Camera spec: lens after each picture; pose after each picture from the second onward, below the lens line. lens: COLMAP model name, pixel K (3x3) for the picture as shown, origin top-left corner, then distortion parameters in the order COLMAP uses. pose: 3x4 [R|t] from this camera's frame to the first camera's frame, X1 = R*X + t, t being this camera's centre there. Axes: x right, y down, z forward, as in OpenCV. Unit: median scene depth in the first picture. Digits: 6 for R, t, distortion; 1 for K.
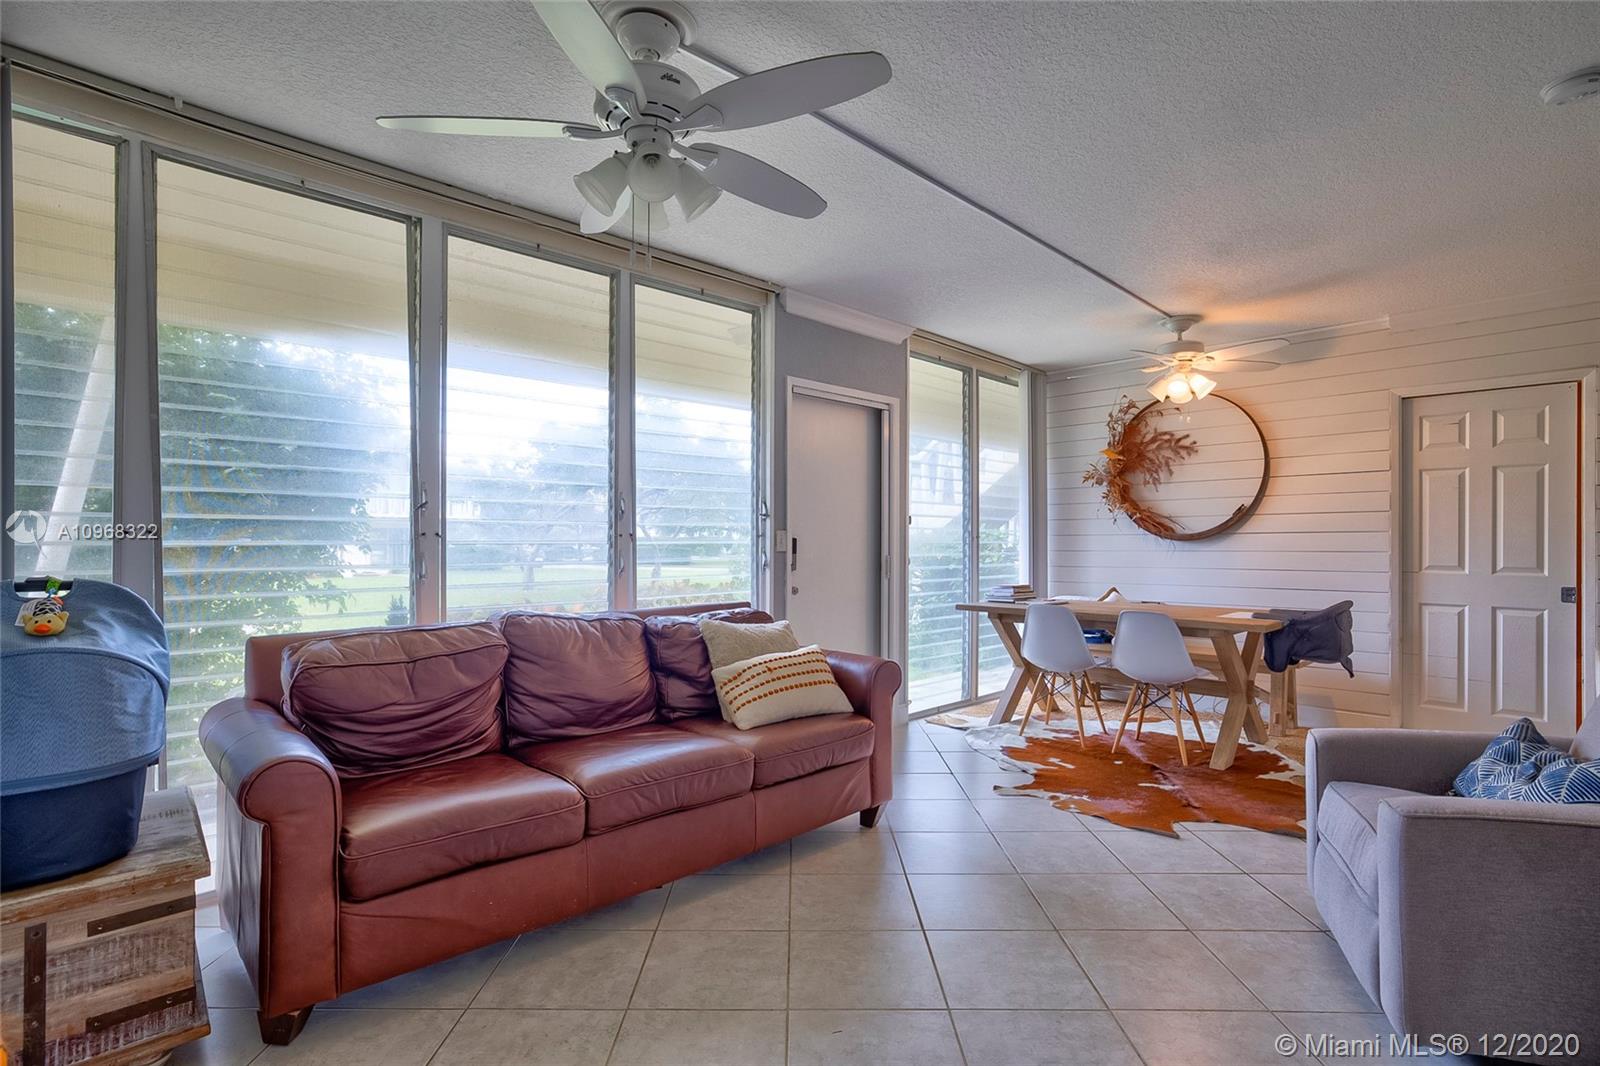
lens RADIAL K [[755.7, 0, 821.7], [0, 755.7, 538.6], [0, 0, 1]] dist [-0.031725, 0.009272]
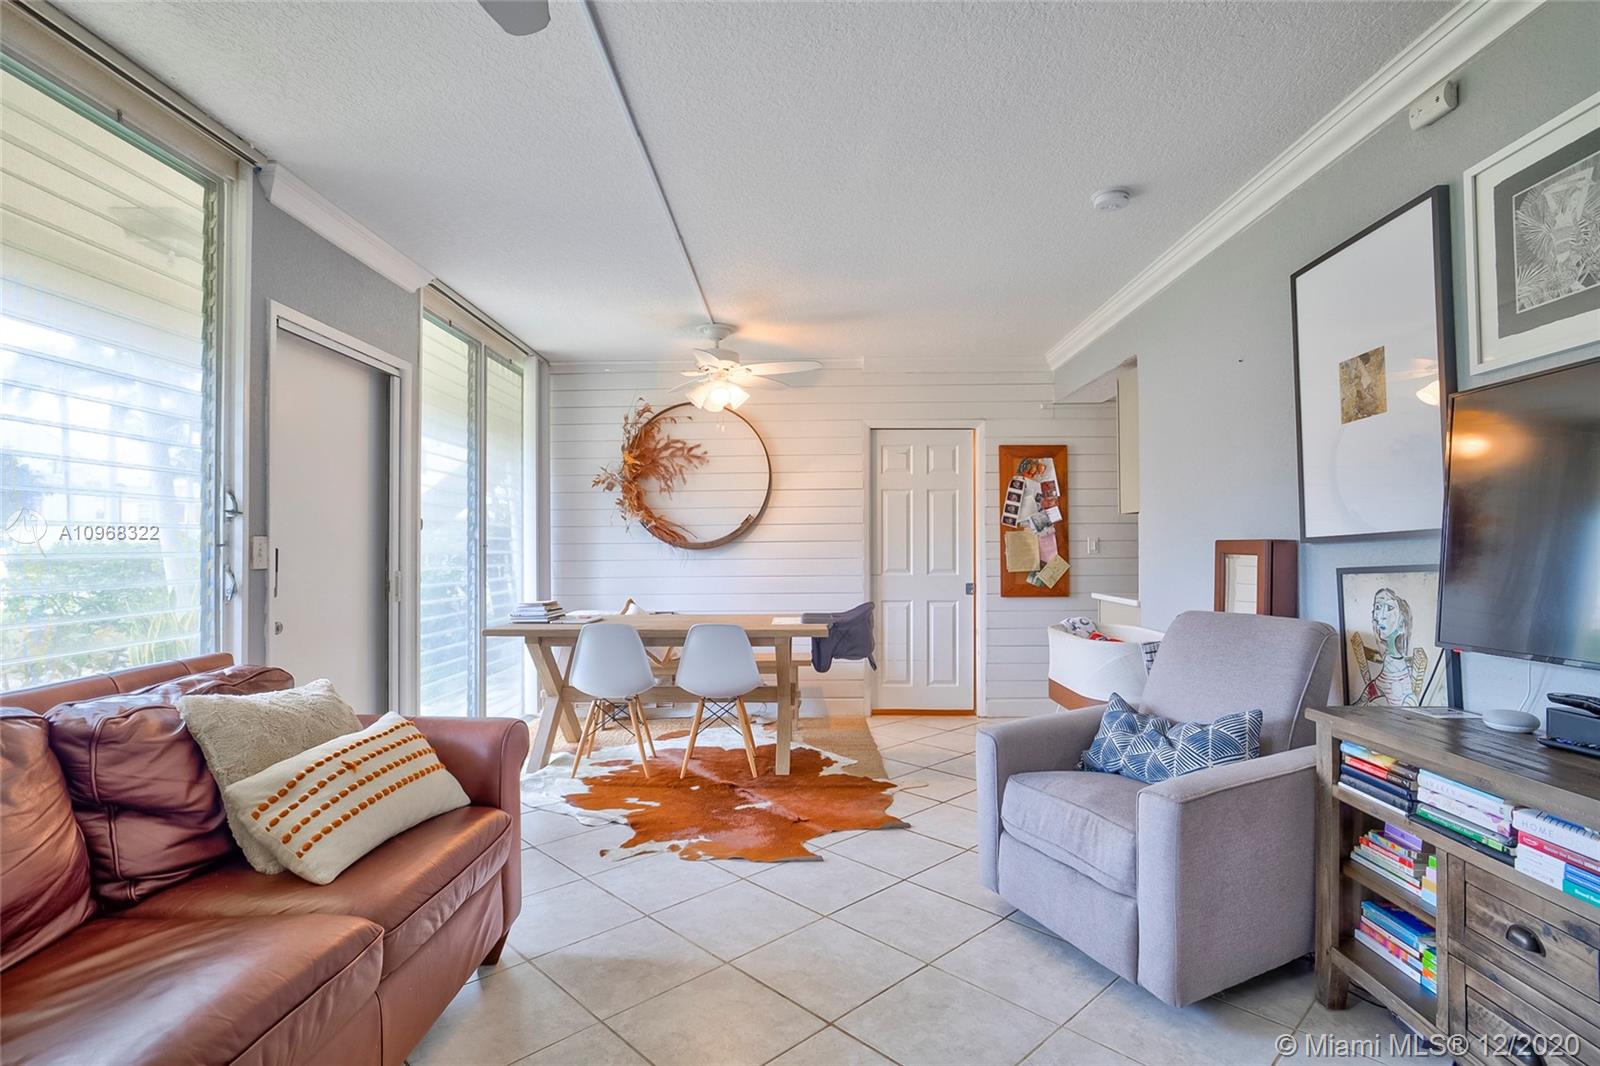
lens RADIAL K [[755.7, 0, 784.2], [0, 755.7, 539.9], [0, 0, 1]] dist [-0.031725, 0.009272]
pose [[0.738971, 0.003508, 0.673729, -0.146999], [0.003000, 0.999959, -0.008497, -0.000991], [-0.673731, 0.008300, 0.738930, 0.222428]]
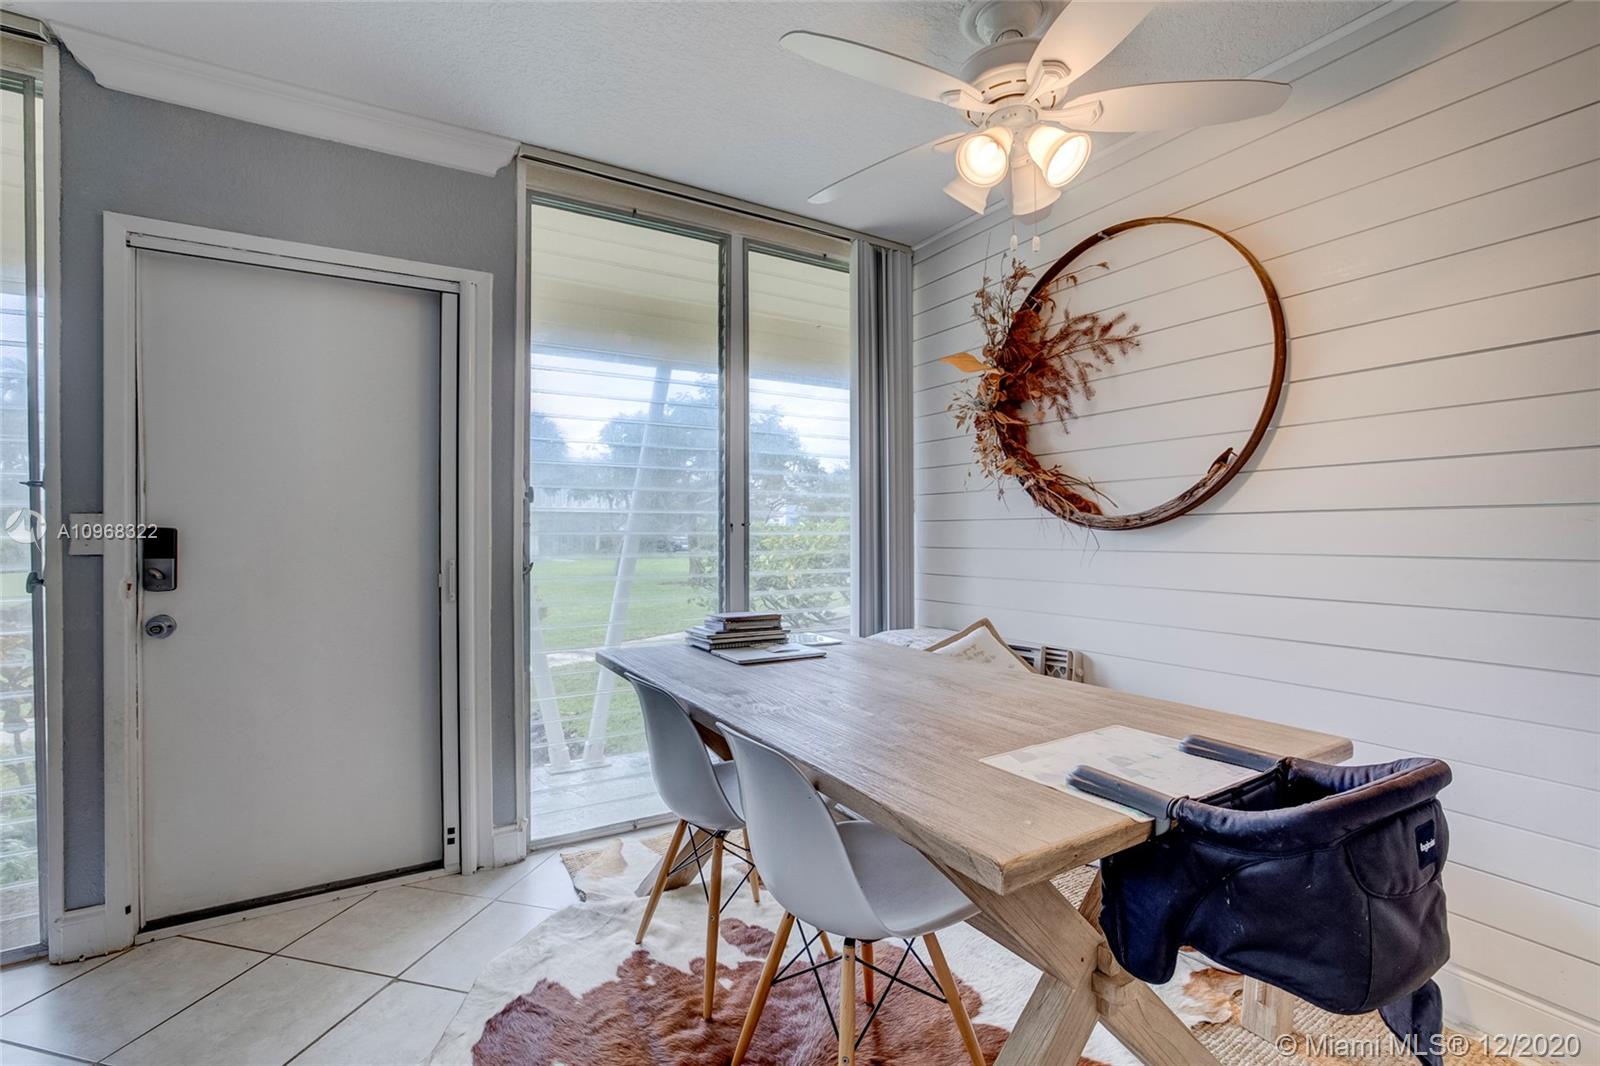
lens RADIAL K [[702.9, 0, 783.6], [0, 702.9, 531.3], [0, 0, 1]] dist [-0.034827, 0.009778]
pose [[0.966856, -0.003408, -0.255301, 0.505435], [0.005173, 0.999967, 0.006243, -0.000493], [0.255271, -0.007357, 0.966842, 0.653145]]
